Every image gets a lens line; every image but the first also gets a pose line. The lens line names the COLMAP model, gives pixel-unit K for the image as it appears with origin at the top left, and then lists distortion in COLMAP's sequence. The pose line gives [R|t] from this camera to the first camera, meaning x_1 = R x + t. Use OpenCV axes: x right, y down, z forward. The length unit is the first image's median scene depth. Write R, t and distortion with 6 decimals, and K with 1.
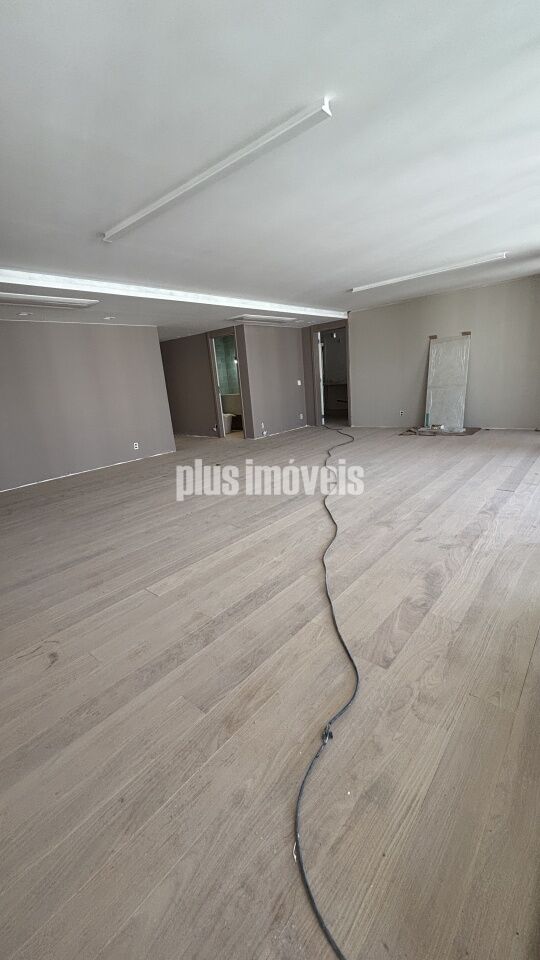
lens RADIAL K [[396.9, 0, 267.4], [0, 396.9, 490.6], [0, 0, 1]] dist [0.015693, -0.000578]
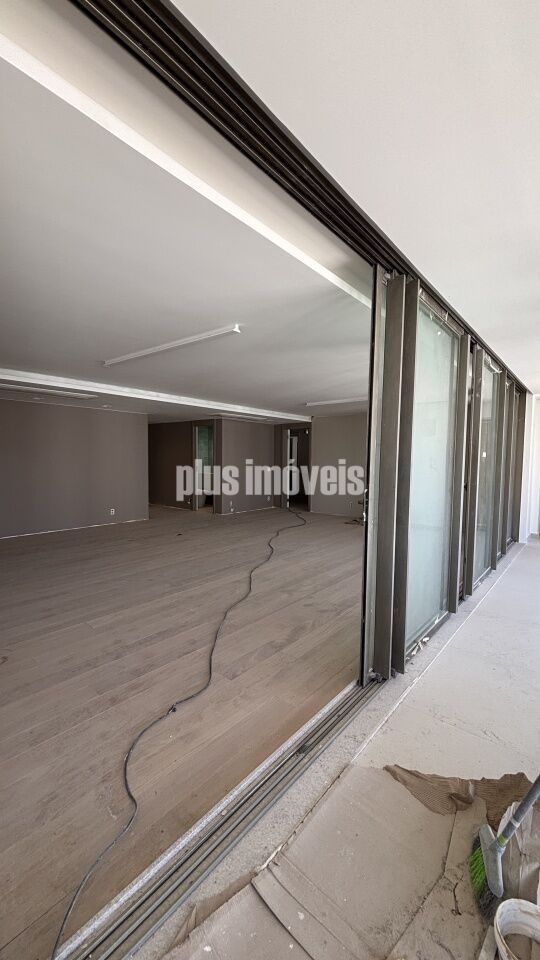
lens RADIAL K [[396.9, 0, 267.4], [0, 396.9, 490.6], [0, 0, 1]] dist [0.015693, -0.000578]
pose [[0.995524, 0.092478, 0.019480, 0.159454], [-0.087098, 0.977775, -0.190709, 0.013829], [-0.036683, 0.188158, 0.981453, -0.278379]]
